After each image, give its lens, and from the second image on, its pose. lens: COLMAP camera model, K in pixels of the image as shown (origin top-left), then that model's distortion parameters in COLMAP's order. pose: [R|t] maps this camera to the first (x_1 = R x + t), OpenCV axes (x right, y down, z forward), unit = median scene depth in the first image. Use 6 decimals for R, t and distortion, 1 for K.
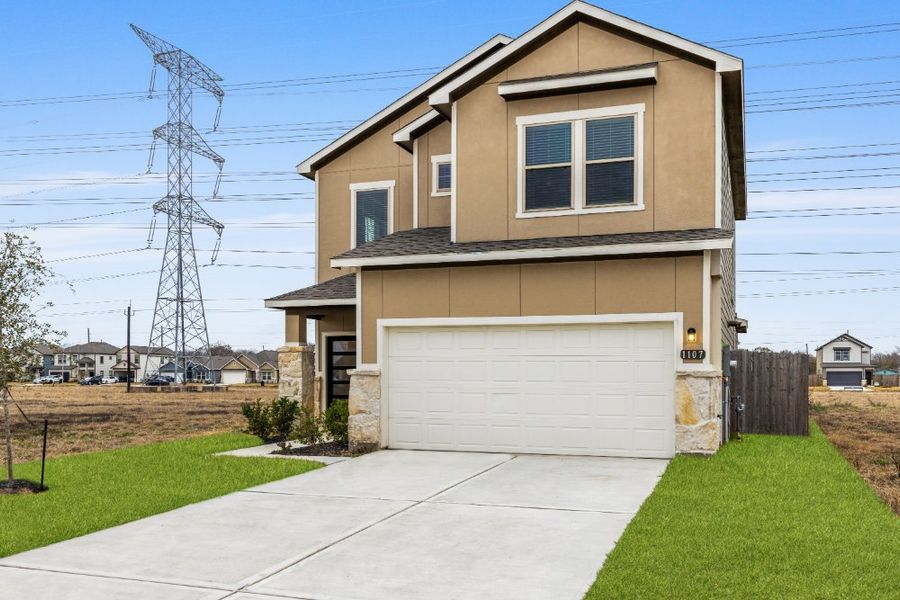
lens RADIAL K [[836.8, 0, 457.5], [0, 836.8, 372.6], [0, 0, 1]] dist [0.008034, 0.000000]
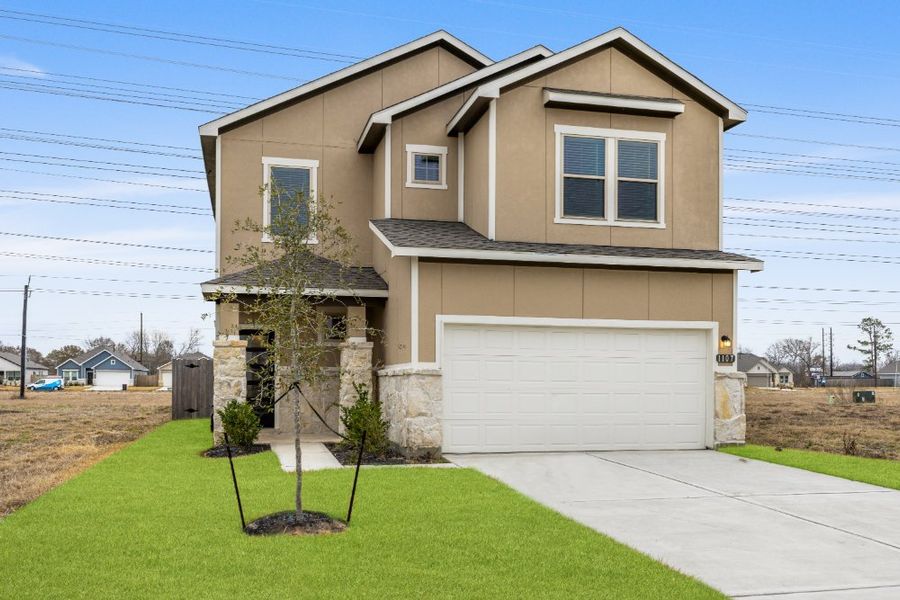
lens RADIAL K [[836.8, 0, 462.1], [0, 836.8, 373.0], [0, 0, 1]] dist [0.008034, 0.000000]
pose [[0.831658, 0.007470, 0.555238, -0.593187], [-0.005880, 0.999972, -0.004645, 0.005433], [-0.555258, 0.000598, 0.831678, 0.208827]]
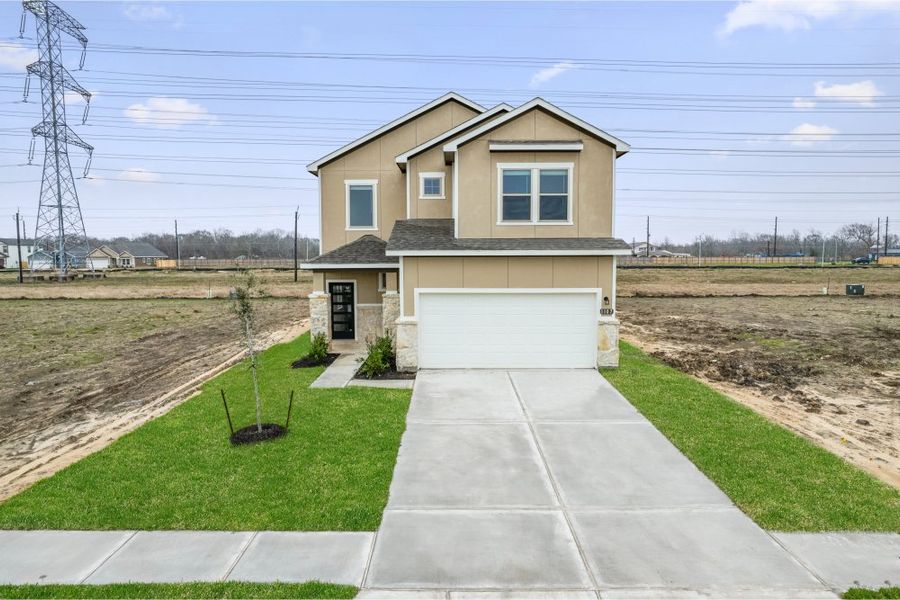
lens RADIAL K [[576.3, 0, 454.7], [0, 576.3, 296.1], [0, 0, 1]] dist [-0.033605, 0.015146]
pose [[0.944316, -0.027633, 0.327878, -0.382356], [0.001840, 0.996895, 0.078715, -0.135223], [-0.329036, -0.073728, 0.941435, -0.047040]]
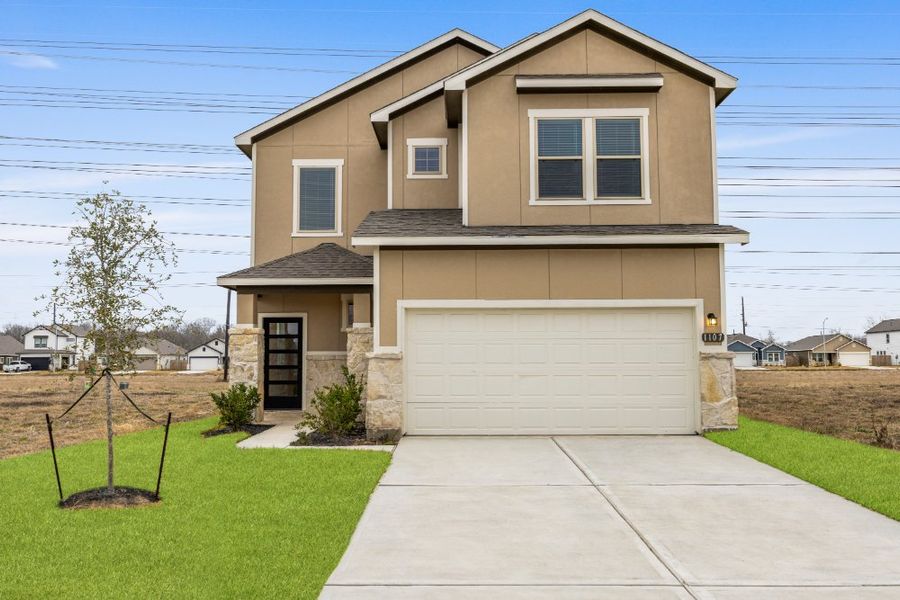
lens RADIAL K [[836.8, 0, 455.6], [0, 836.8, 286.3], [0, 0, 1]] dist [0.008034, 0.000000]
pose [[0.946763, 0.023021, 0.321107, -0.345701], [0.004854, 0.996306, -0.085740, 0.003441], [-0.321894, 0.082734, 0.943154, 0.063044]]
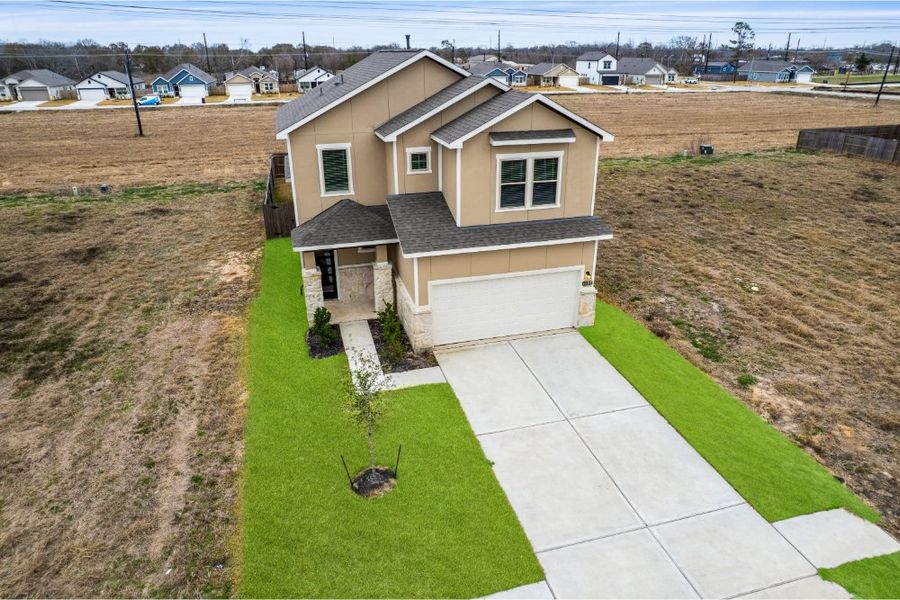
lens RADIAL K [[576.3, 0, 462.9], [0, 576.3, 288.0], [0, 0, 1]] dist [-0.033605, 0.015146]
pose [[0.813680, -0.222590, 0.537010, -0.673153], [-0.001225, 0.923128, 0.384491, -0.504075], [-0.581312, -0.313511, 0.750858, 0.077238]]
